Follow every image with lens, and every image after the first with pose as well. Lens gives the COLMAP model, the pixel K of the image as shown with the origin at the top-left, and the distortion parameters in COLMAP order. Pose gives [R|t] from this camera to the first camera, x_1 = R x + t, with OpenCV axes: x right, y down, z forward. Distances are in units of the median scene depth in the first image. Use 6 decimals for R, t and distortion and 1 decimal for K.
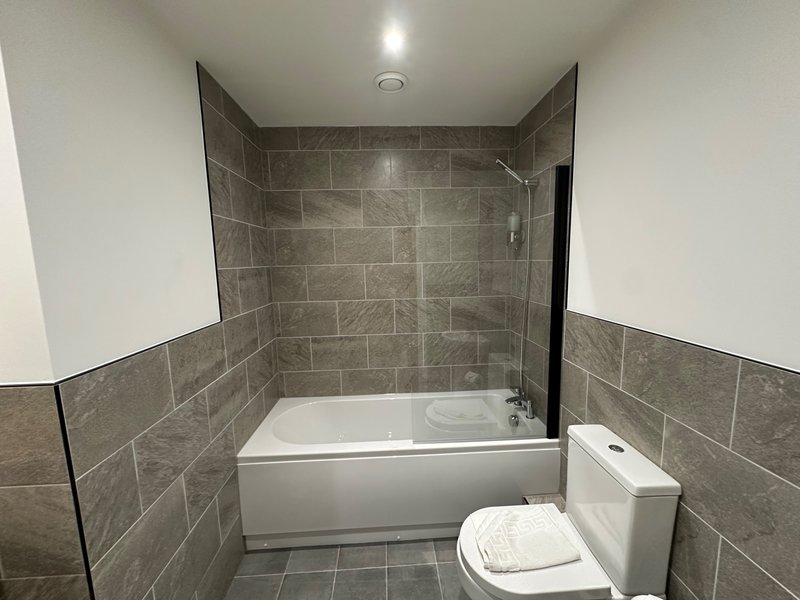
lens RADIAL K [[319.2, 0, 400.1], [0, 319.2, 300.0], [0, 0, 1]] dist [-0.003570, 0.000327]
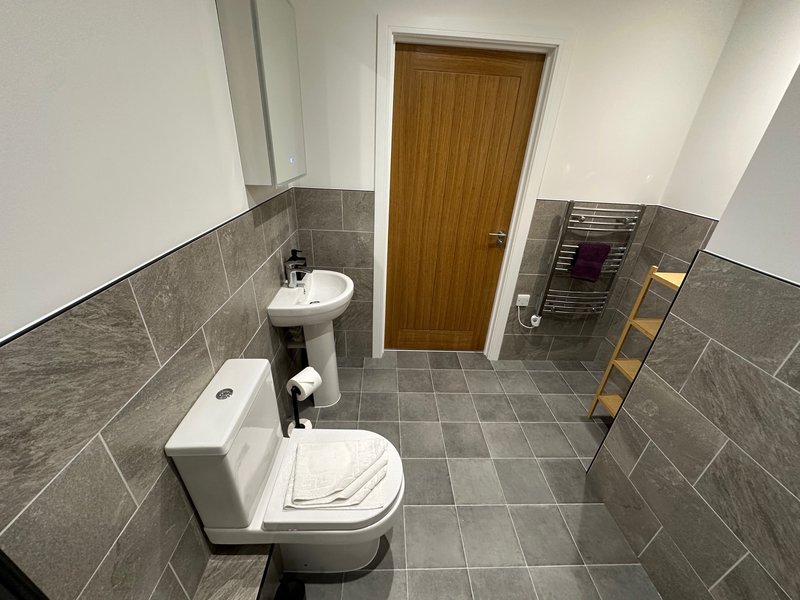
lens RADIAL K [[319.2, 0, 399.4], [0, 319.2, 300.2], [0, 0, 1]] dist [-0.003570, 0.000327]
pose [[-0.999455, -0.033008, -0.000314, 0.176766], [-0.027483, 0.826794, 0.561833, -0.179671], [-0.018285, 0.561536, -0.827251, 1.225259]]
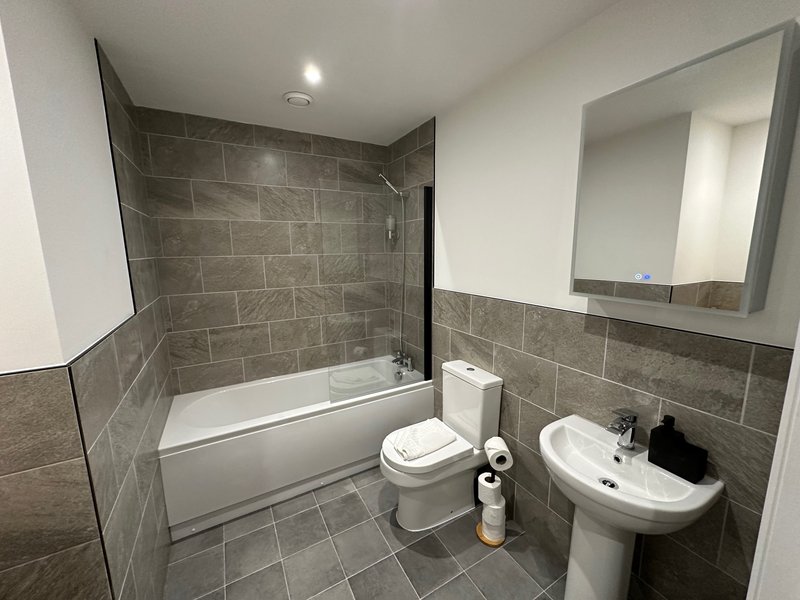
lens RADIAL K [[319.2, 0, 400.1], [0, 319.2, 300.7], [0, 0, 1]] dist [-0.003570, 0.000327]
pose [[0.894871, -0.058960, 0.442414, -0.274134], [0.046871, 0.998170, 0.038219, 0.028178], [-0.443858, -0.013465, 0.895996, -0.237105]]
